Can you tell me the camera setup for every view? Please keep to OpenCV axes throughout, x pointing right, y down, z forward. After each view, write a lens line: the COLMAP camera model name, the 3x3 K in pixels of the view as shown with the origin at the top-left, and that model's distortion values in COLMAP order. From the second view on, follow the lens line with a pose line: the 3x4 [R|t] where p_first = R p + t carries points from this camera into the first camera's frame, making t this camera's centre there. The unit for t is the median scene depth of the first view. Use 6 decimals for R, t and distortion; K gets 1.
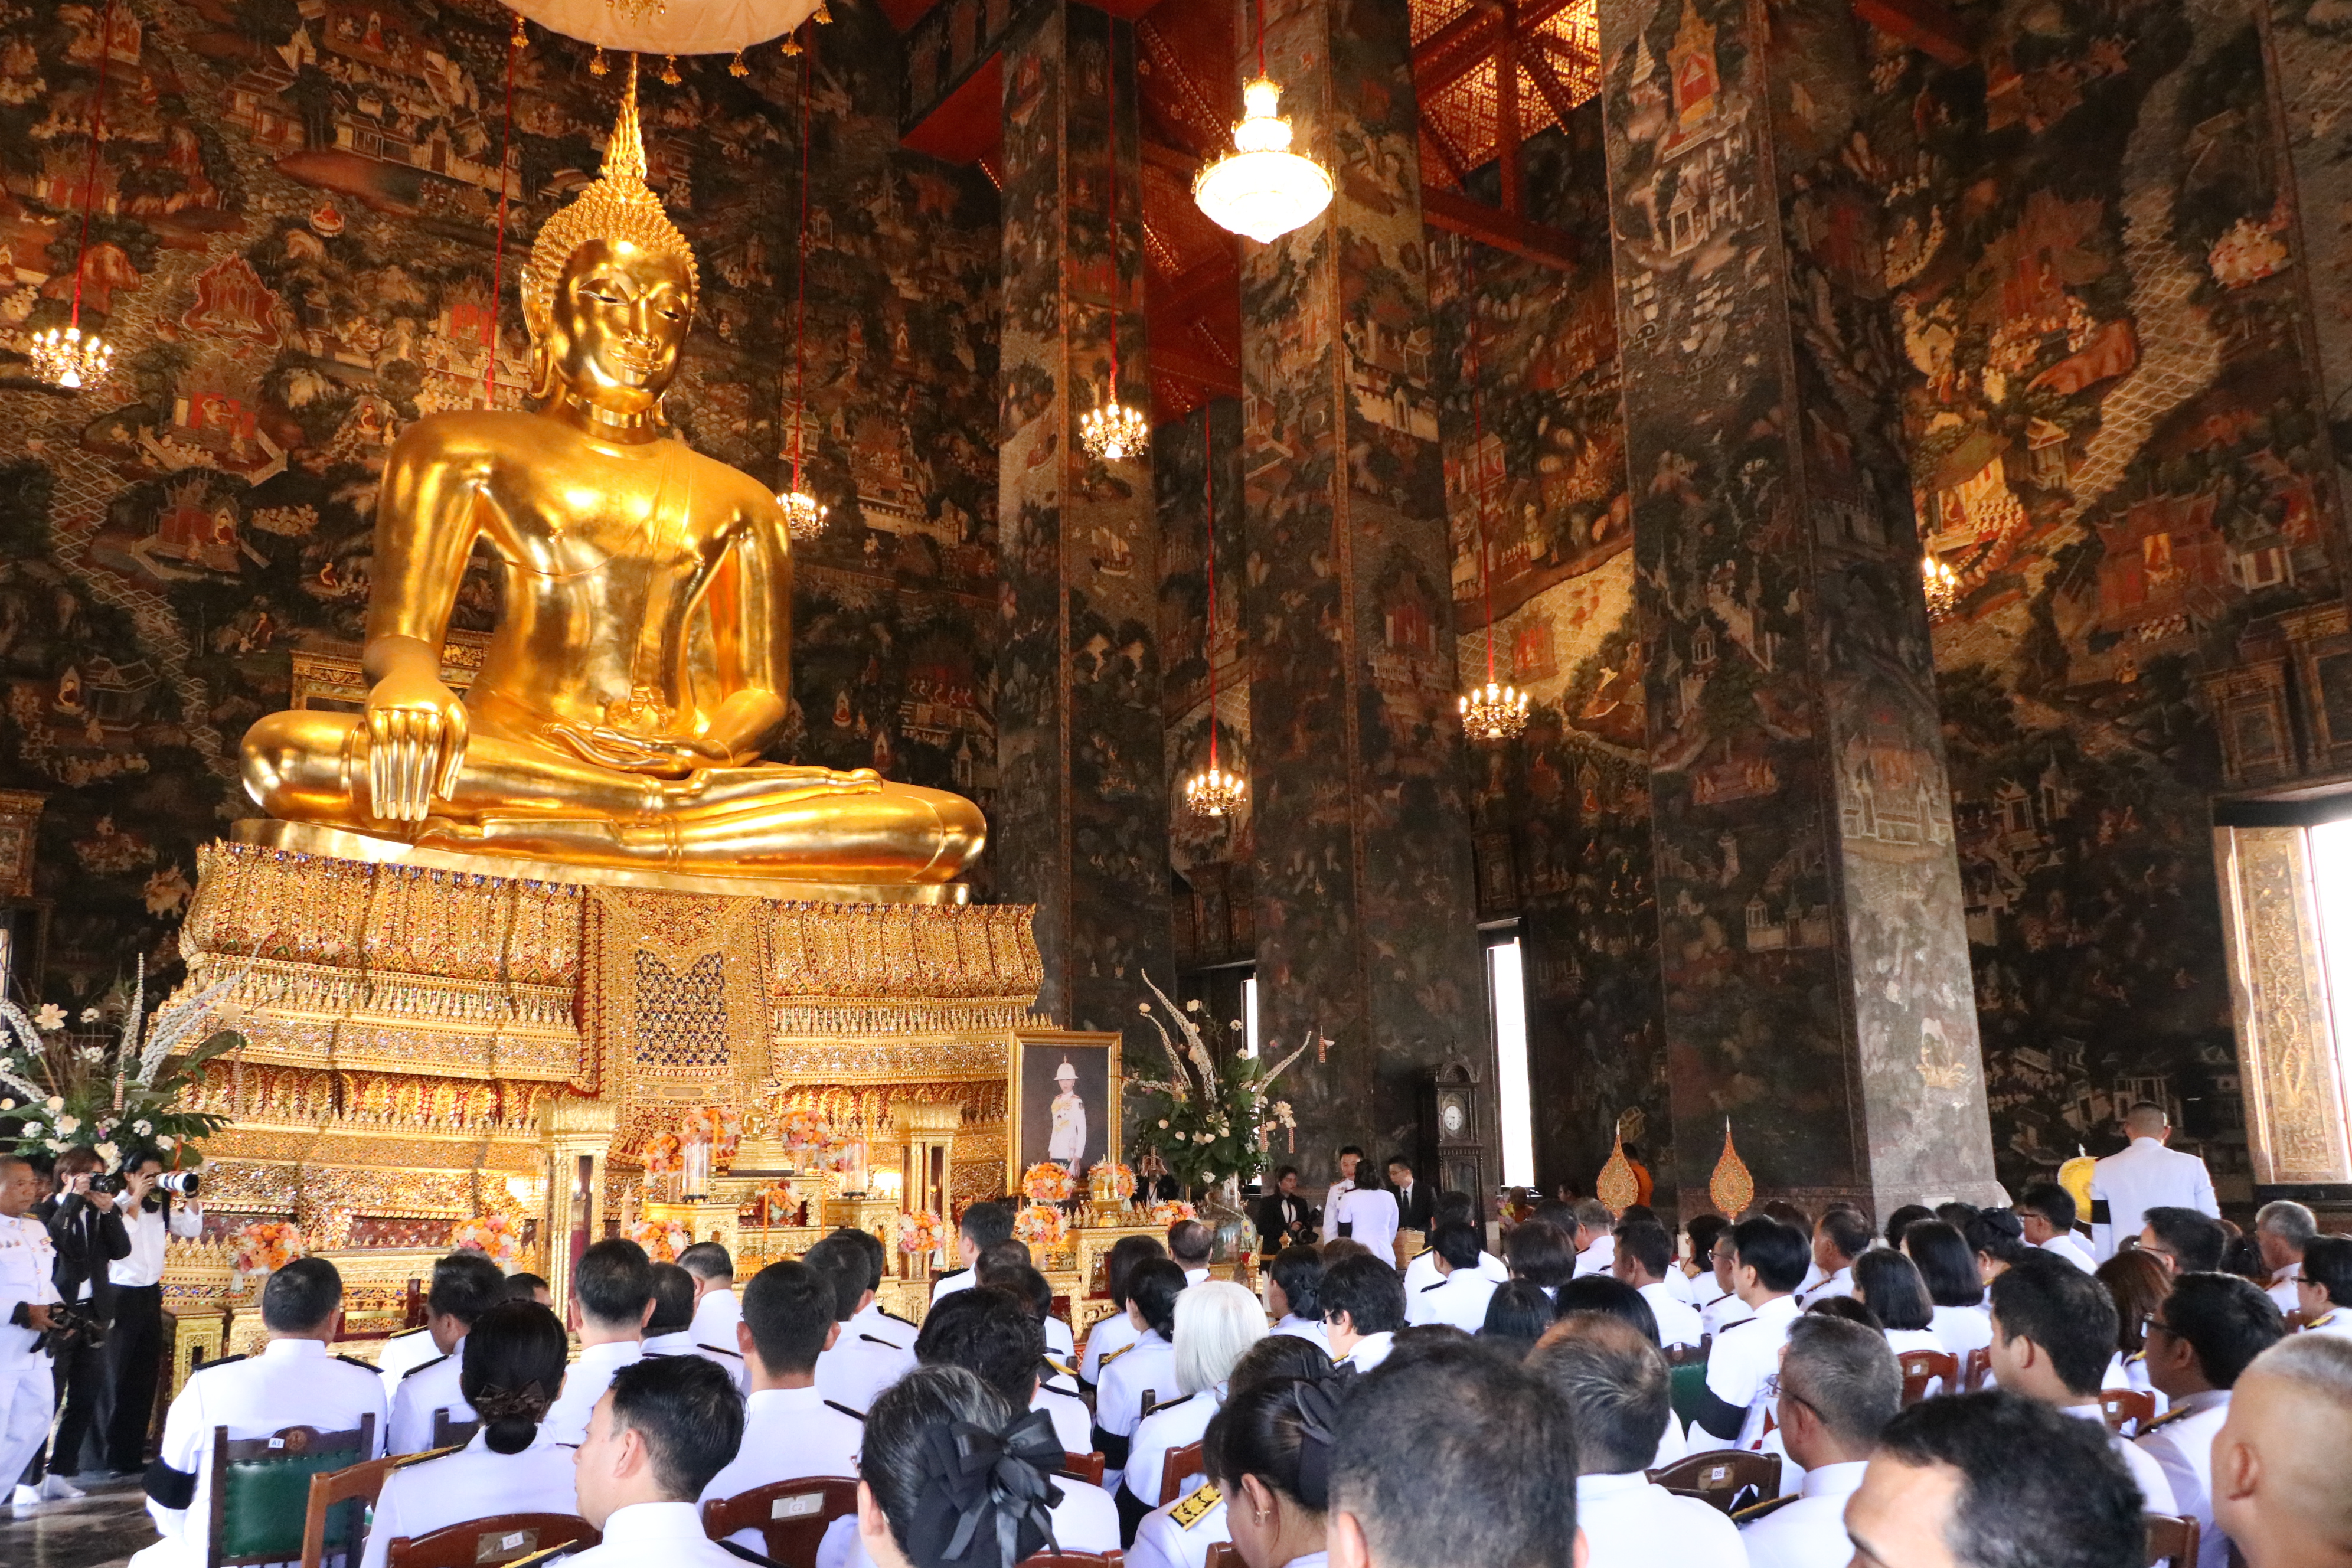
lens RADIAL K [[1859.0, 0, 1167.5], [0, 1859.0, 796.2], [0, 0, 1]] dist [-0.012503, 0.020407]
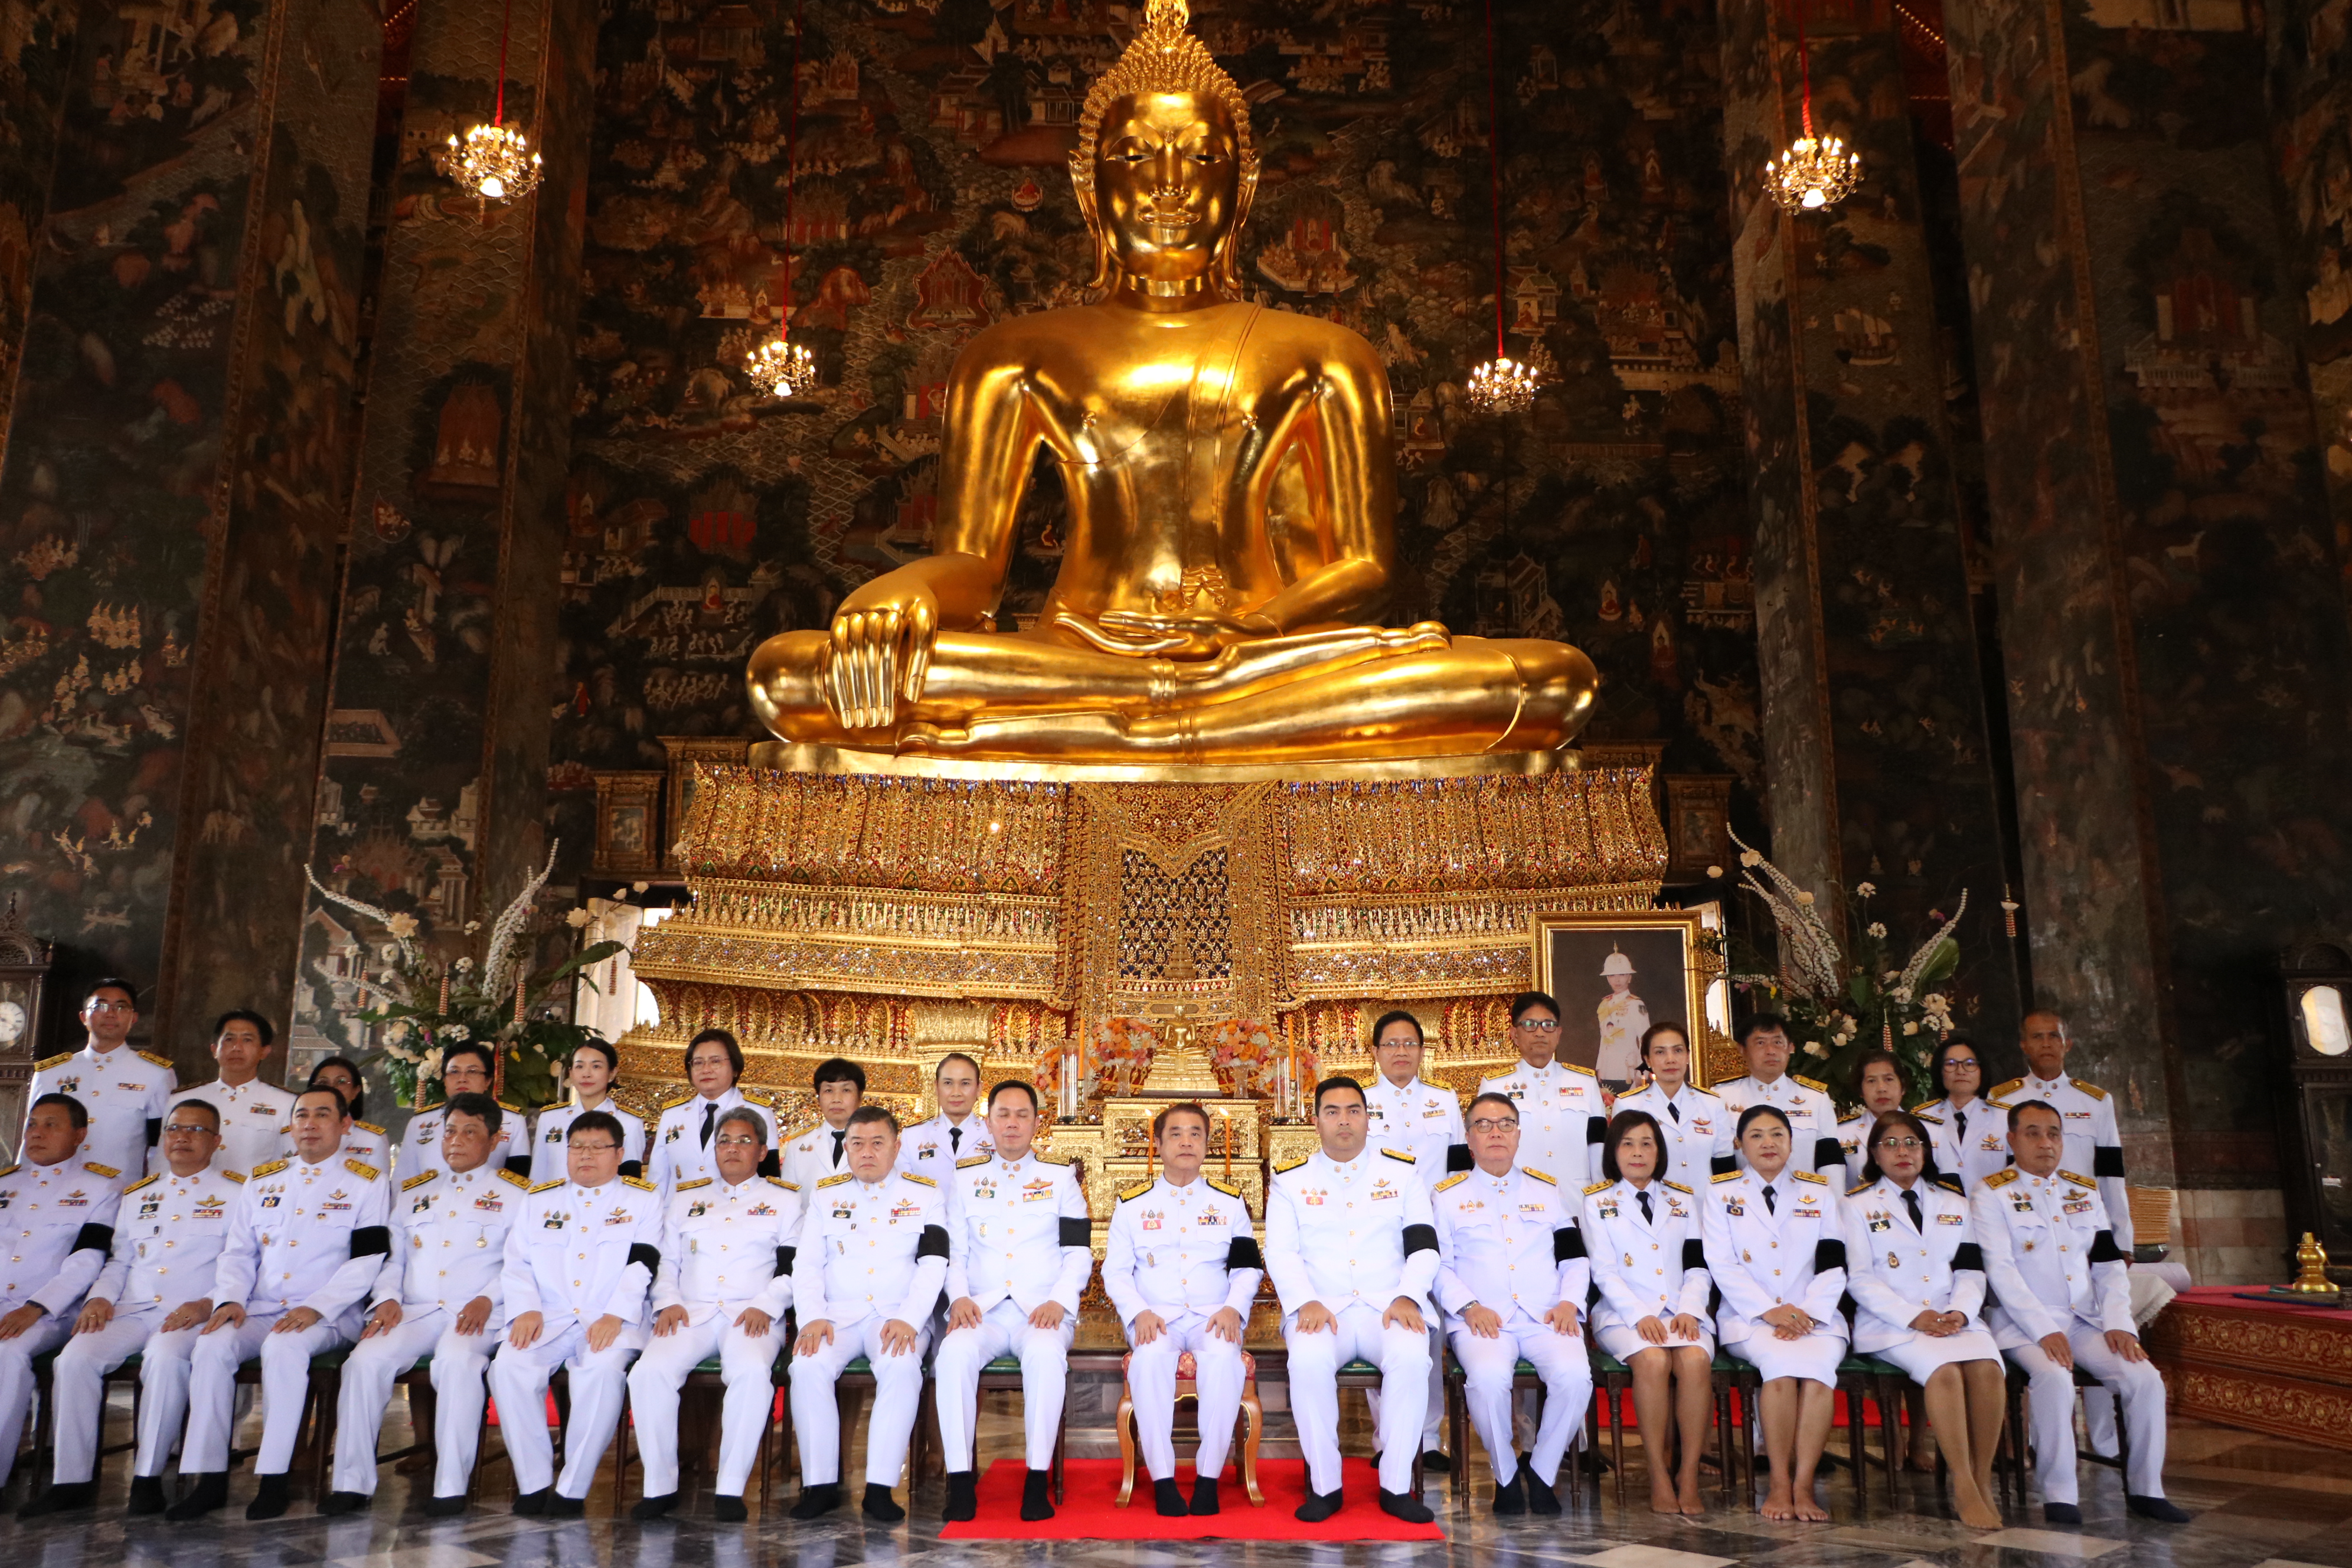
lens RADIAL K [[1859.0, 0, 1167.5], [0, 1859.0, 796.2], [0, 0, 1]] dist [-0.012503, 0.020407]
pose [[0.825643, -0.099908, -0.555277, 0.155756], [0.099823, 0.994537, -0.030515, 0.060884], [0.555292, -0.030235, 0.831105, 0.199745]]
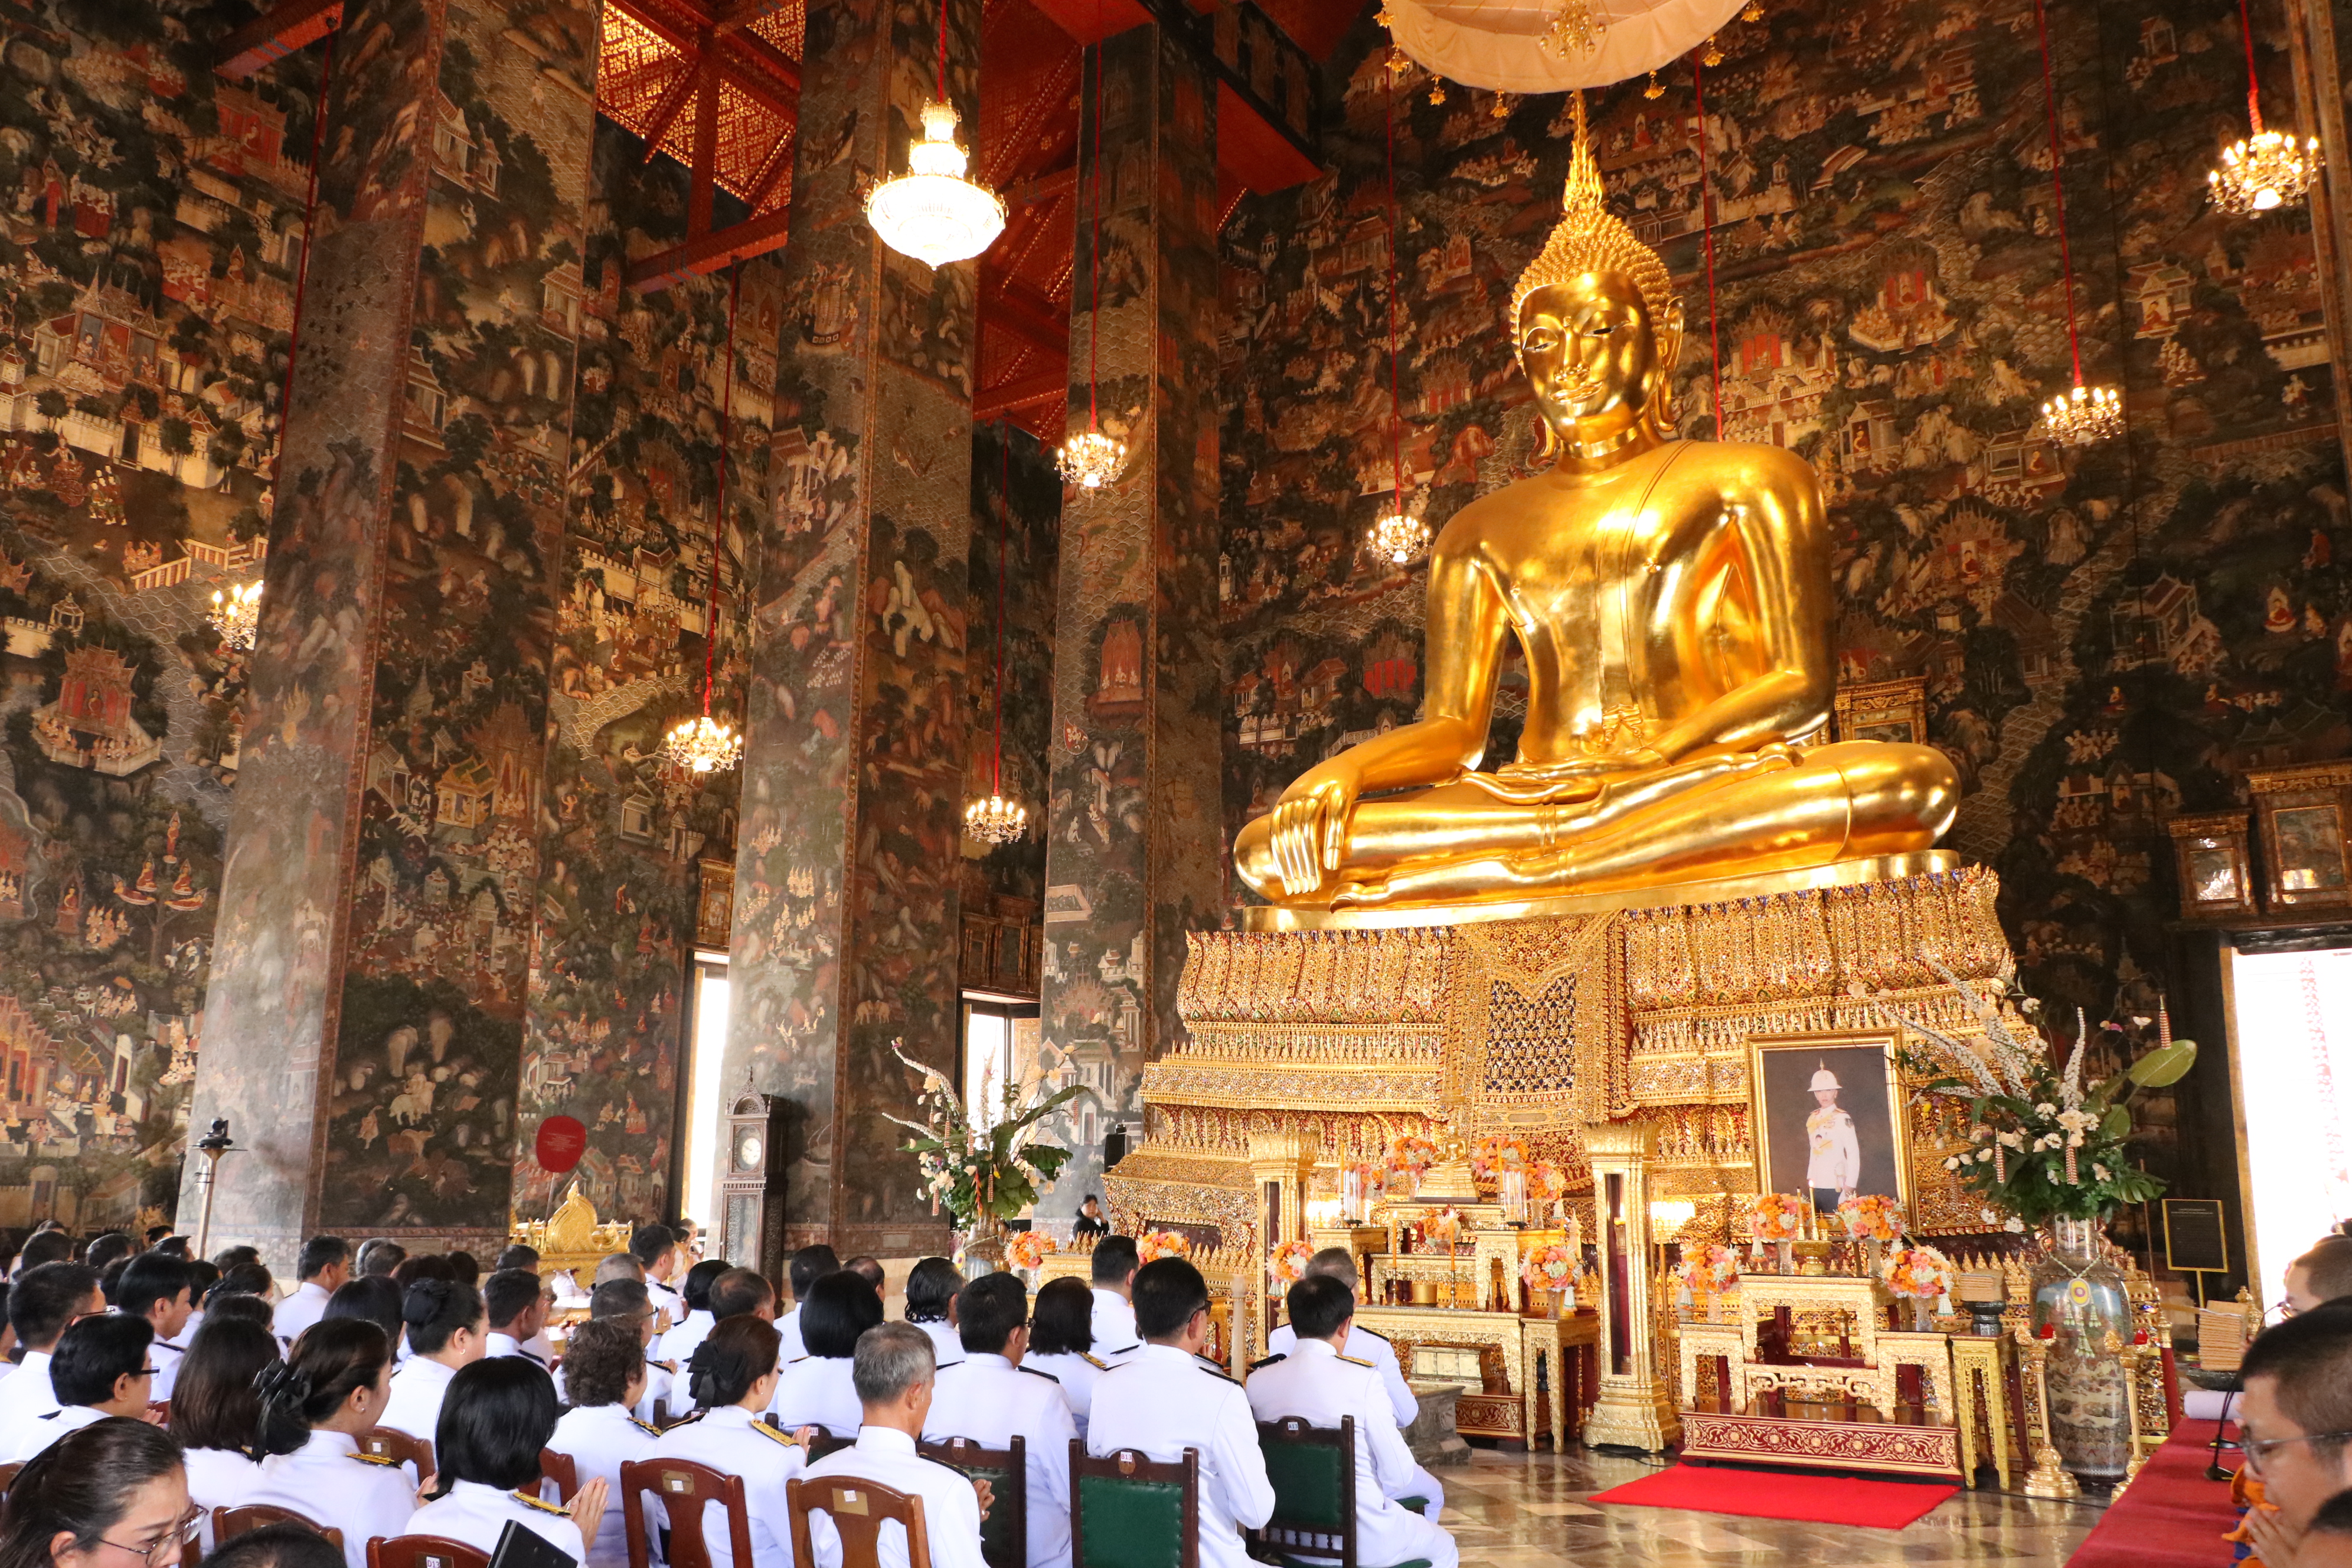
lens RADIAL K [[1875.5, 0, 1190.7], [0, 1875.5, 784.1], [0, 0, 1]] dist [-0.000329, 0.014617]
pose [[0.388260, -0.185582, -0.902670, 0.428278], [0.174375, 0.976613, -0.125781, 0.054897], [0.904902, -0.108567, 0.411541, 0.305809]]
